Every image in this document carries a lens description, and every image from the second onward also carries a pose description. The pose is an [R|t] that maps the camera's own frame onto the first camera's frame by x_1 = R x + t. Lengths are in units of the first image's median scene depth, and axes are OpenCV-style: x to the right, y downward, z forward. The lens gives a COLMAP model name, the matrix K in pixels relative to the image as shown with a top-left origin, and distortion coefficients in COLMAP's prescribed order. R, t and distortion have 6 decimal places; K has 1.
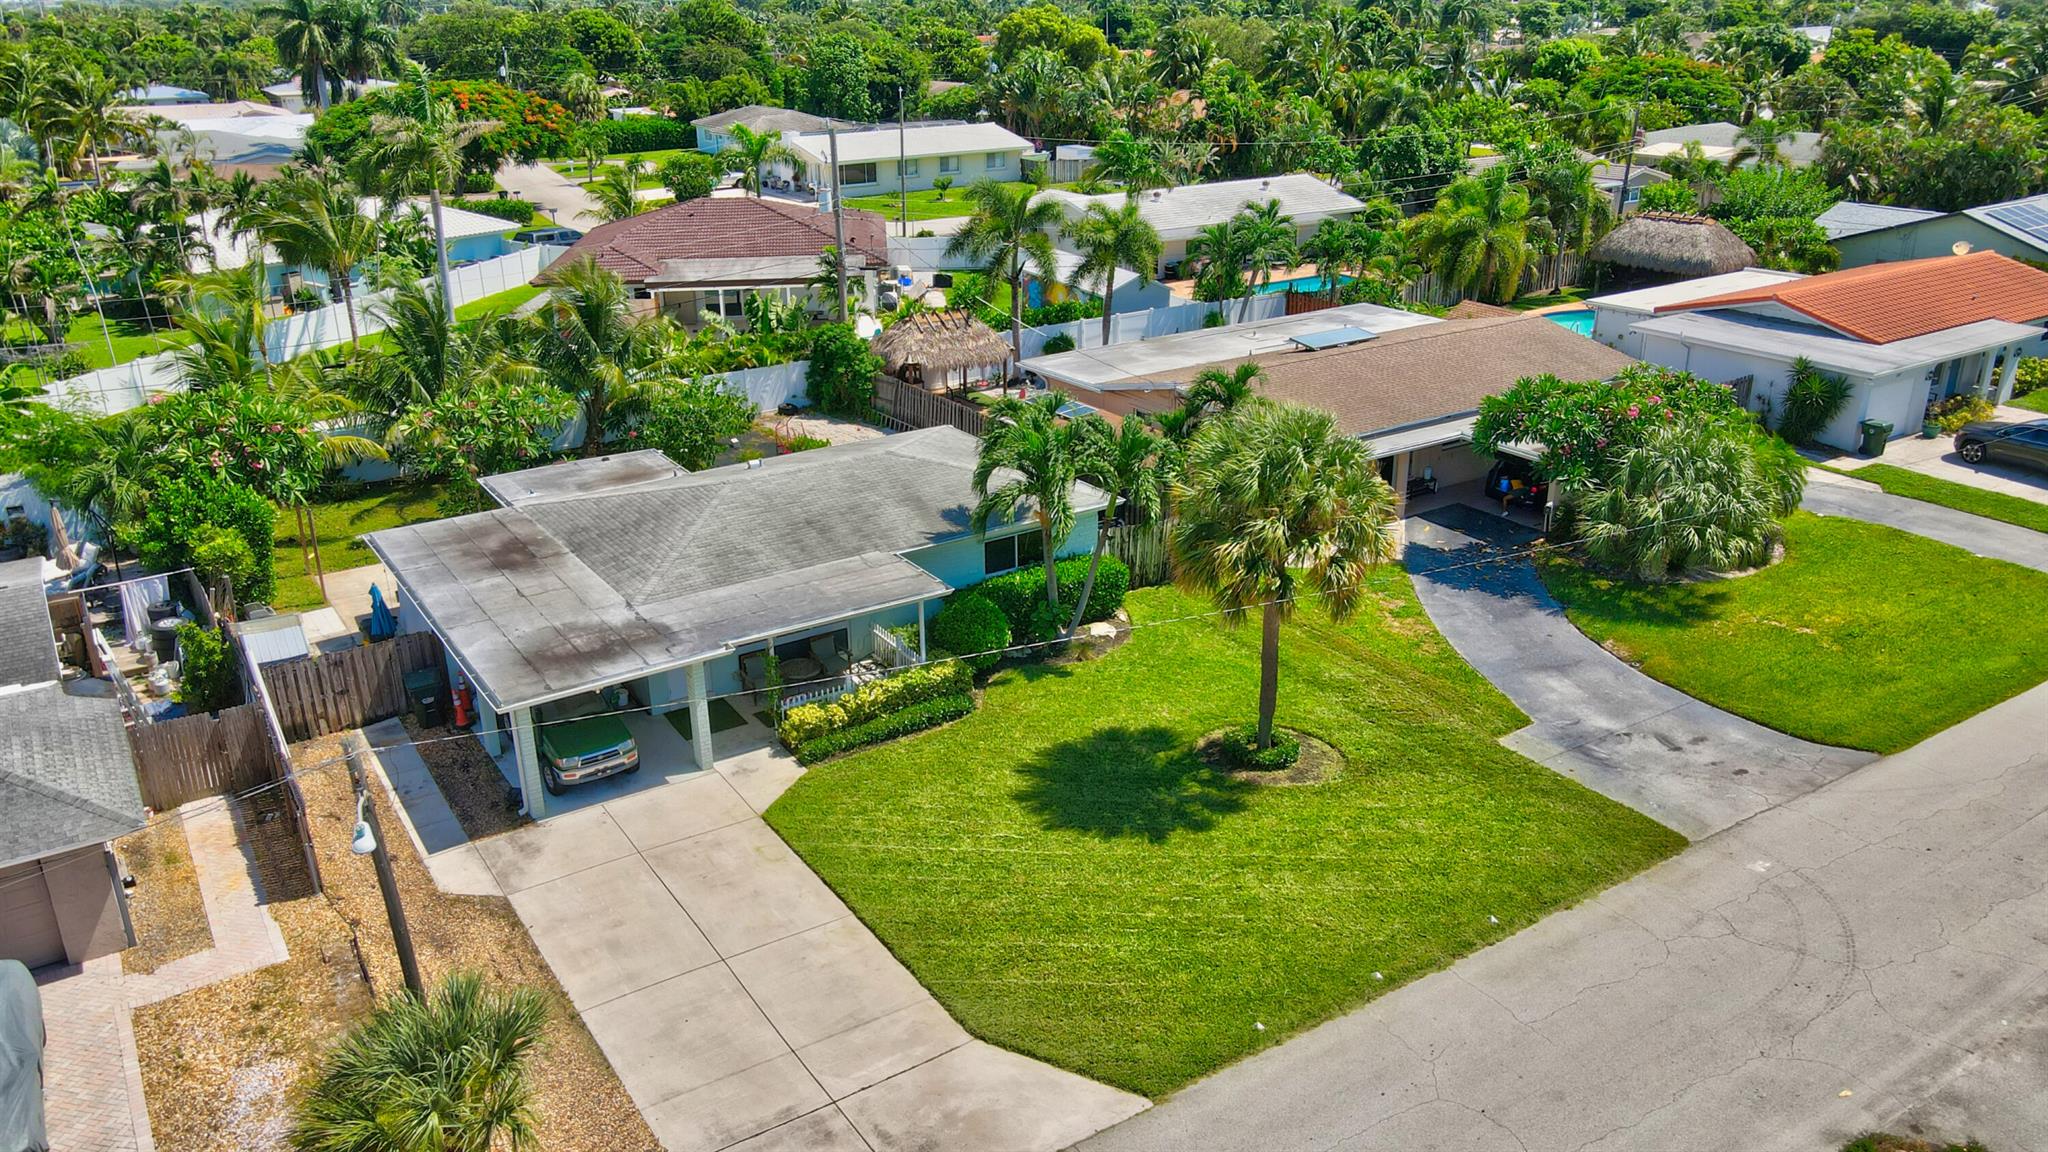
lens RADIAL K [[1512.4, 0, 1010.4], [0, 1512.4, 572.6], [0, 0, 1]] dist [-0.002102, 0.042637]
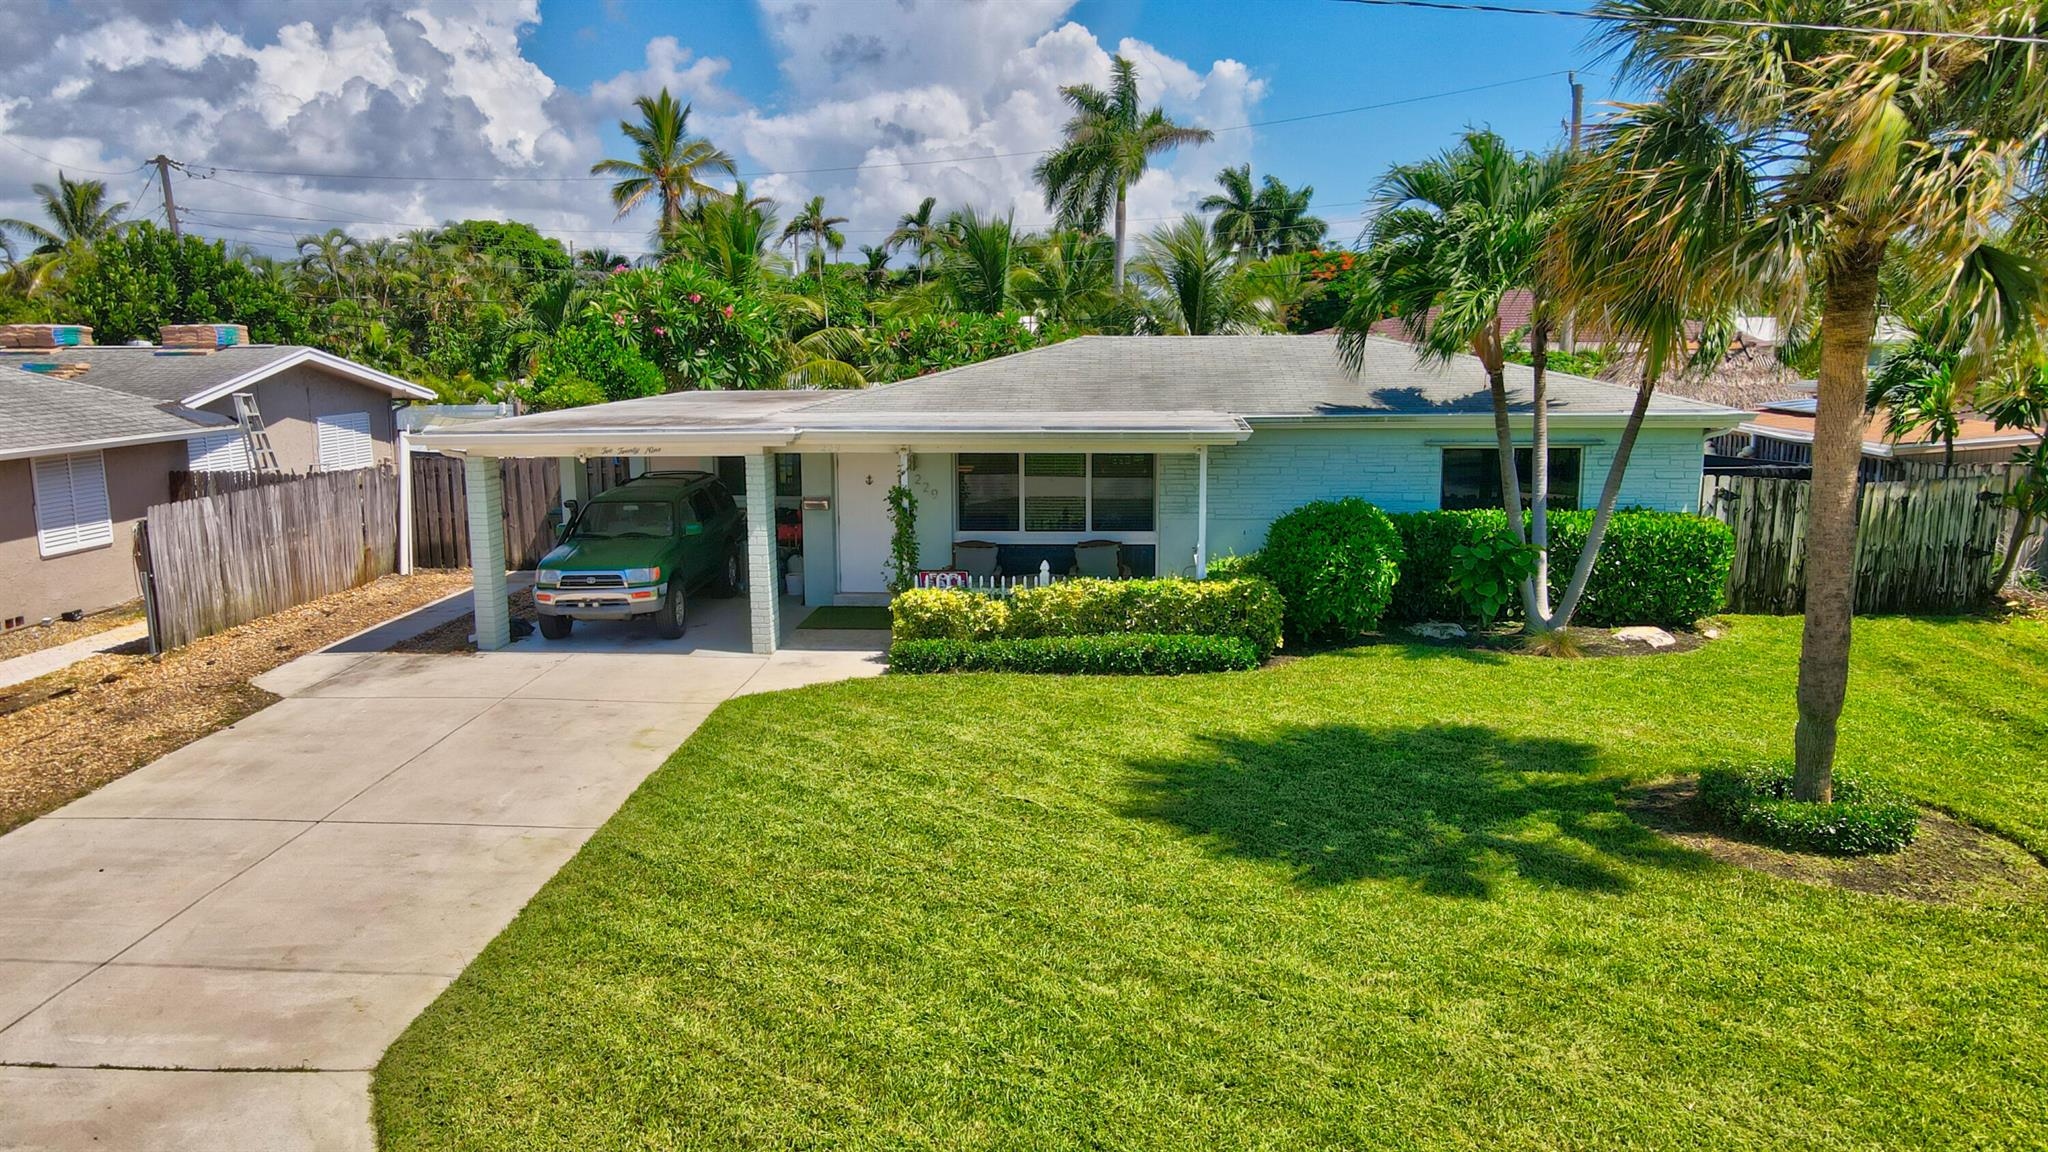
lens RADIAL K [[1512.4, 0, 1010.4], [0, 1512.4, 572.6], [0, 0, 1]] dist [-0.002102, 0.042637]
pose [[0.790311, 0.103619, -0.603880, 0.225906], [-0.221753, 0.967153, -0.124261, 0.145789], [0.571169, 0.232117, 0.787329, 0.555388]]
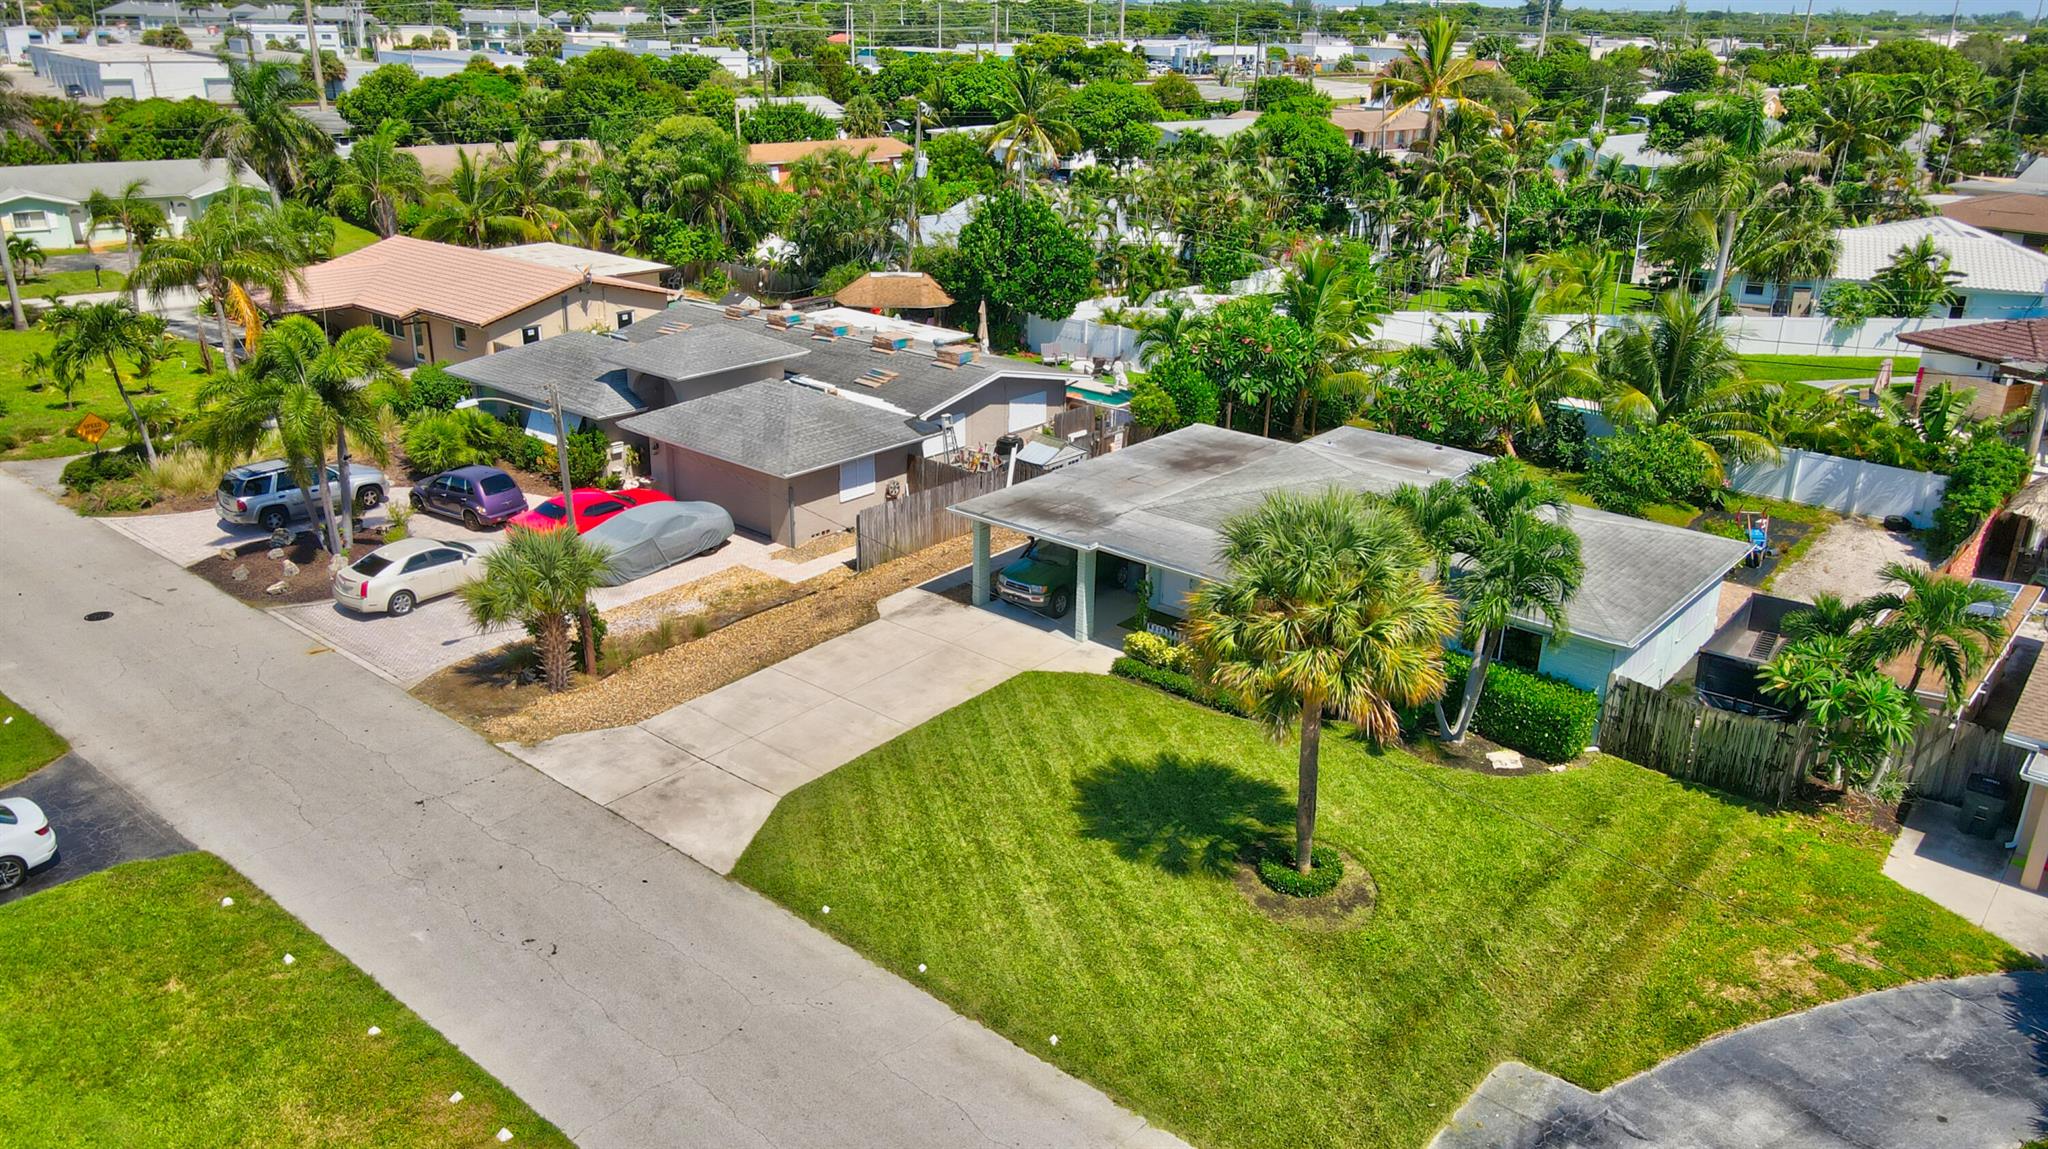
lens RADIAL K [[1511.2, 0, 1011.7], [0, 1511.2, 584.0], [0, 0, 1]] dist [-0.011417, 0.033417]
pose [[0.281169, 0.364324, -0.887813, 0.825545], [-0.365522, 0.896056, 0.251946, -0.192790], [0.887321, 0.253676, 0.385112, 0.448173]]
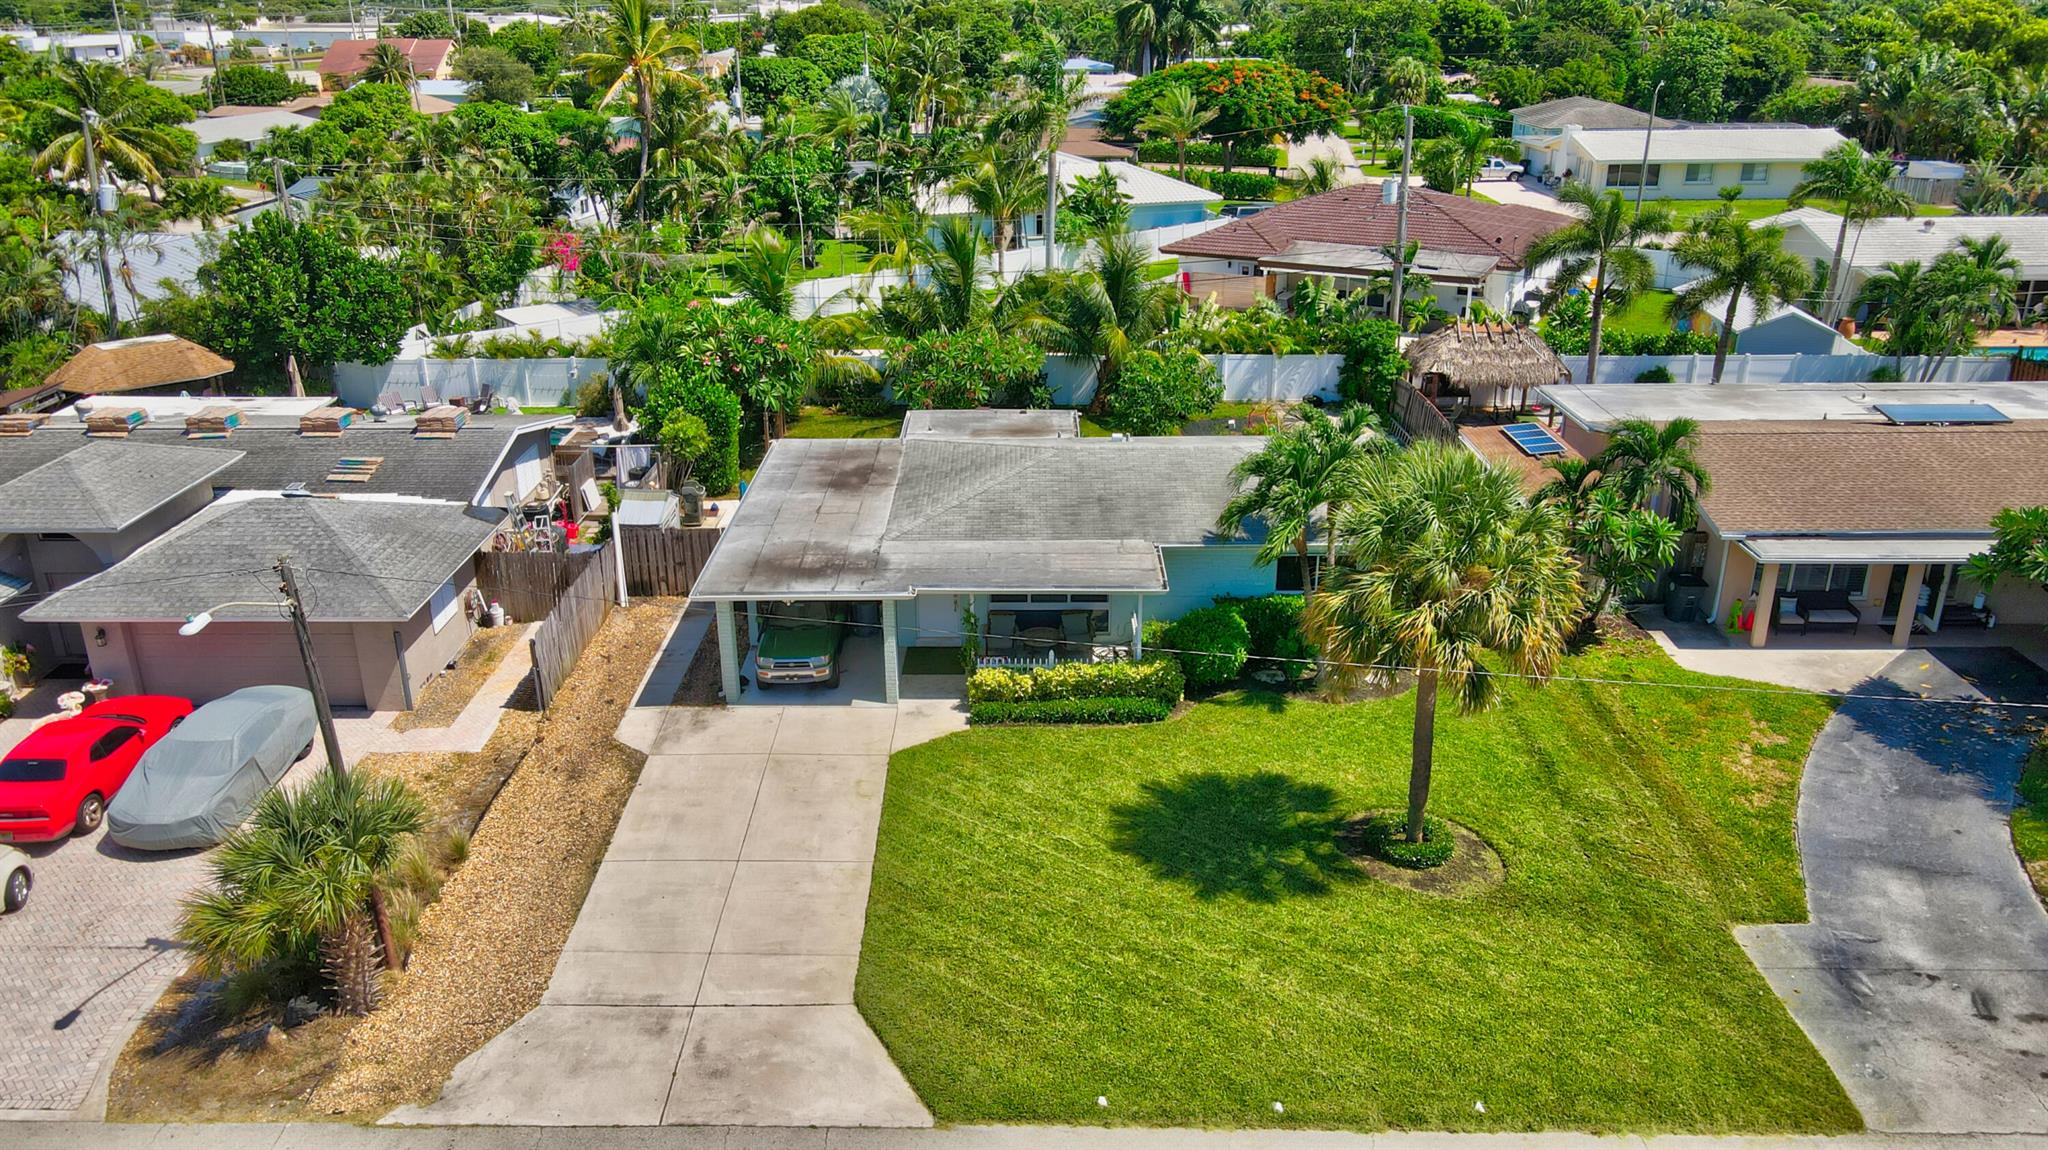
lens RADIAL K [[1511.2, 0, 1011.7], [0, 1511.2, 584.5], [0, 0, 1]] dist [-0.011417, 0.033417]
pose [[0.833221, 0.212463, -0.510492, 0.375267], [-0.204234, 0.976201, 0.072938, -0.043076], [0.513840, 0.043487, 0.856783, 0.129974]]
